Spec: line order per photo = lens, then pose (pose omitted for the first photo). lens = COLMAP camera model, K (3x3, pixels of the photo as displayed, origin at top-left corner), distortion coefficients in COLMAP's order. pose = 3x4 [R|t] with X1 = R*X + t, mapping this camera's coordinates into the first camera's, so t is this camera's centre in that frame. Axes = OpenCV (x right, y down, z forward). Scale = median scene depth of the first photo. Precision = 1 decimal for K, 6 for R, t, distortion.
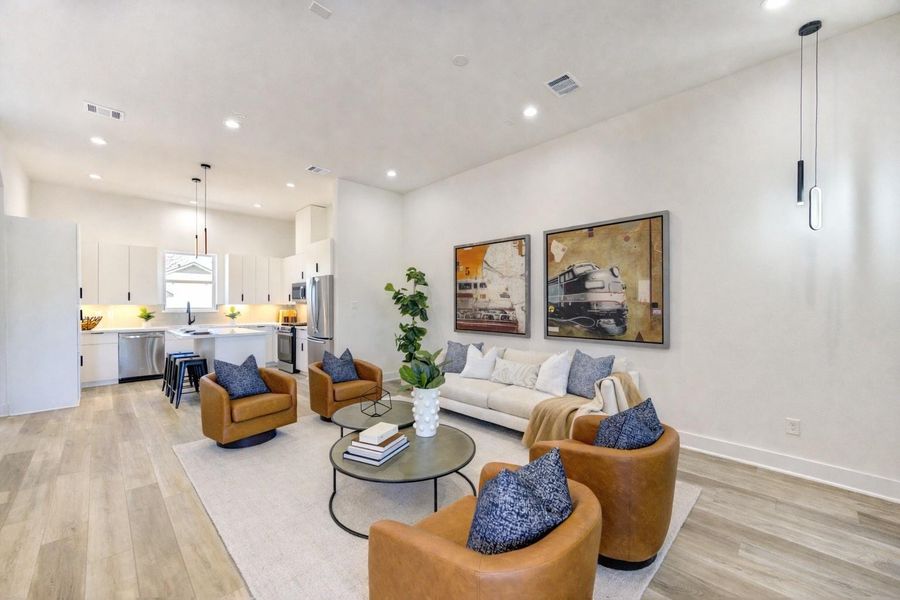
lens RADIAL K [[350.2, 0, 450.0], [0, 350.2, 300.0], [0, 0, 1]] dist [0.000088, -0.000039]
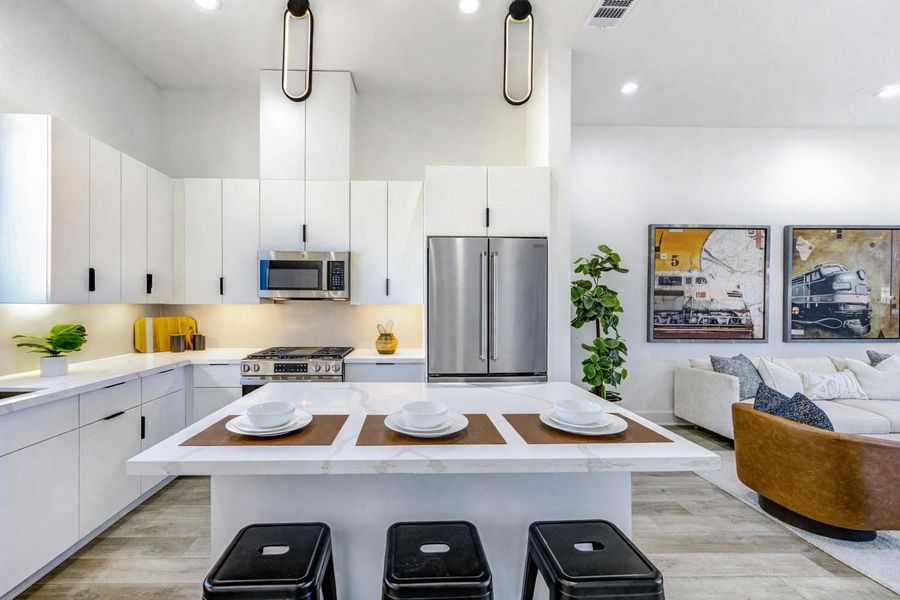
lens RADIAL K [[367.9, 0, 413.3], [0, 367.9, 303.9], [0, 0, 1]] dist [-0.001880, -0.000173]
pose [[0.695251, -0.000007, 0.718767, -1.124288], [-0.010849, 0.999886, 0.010505, 0.009794], [-0.718685, -0.015101, 0.695172, 1.060926]]
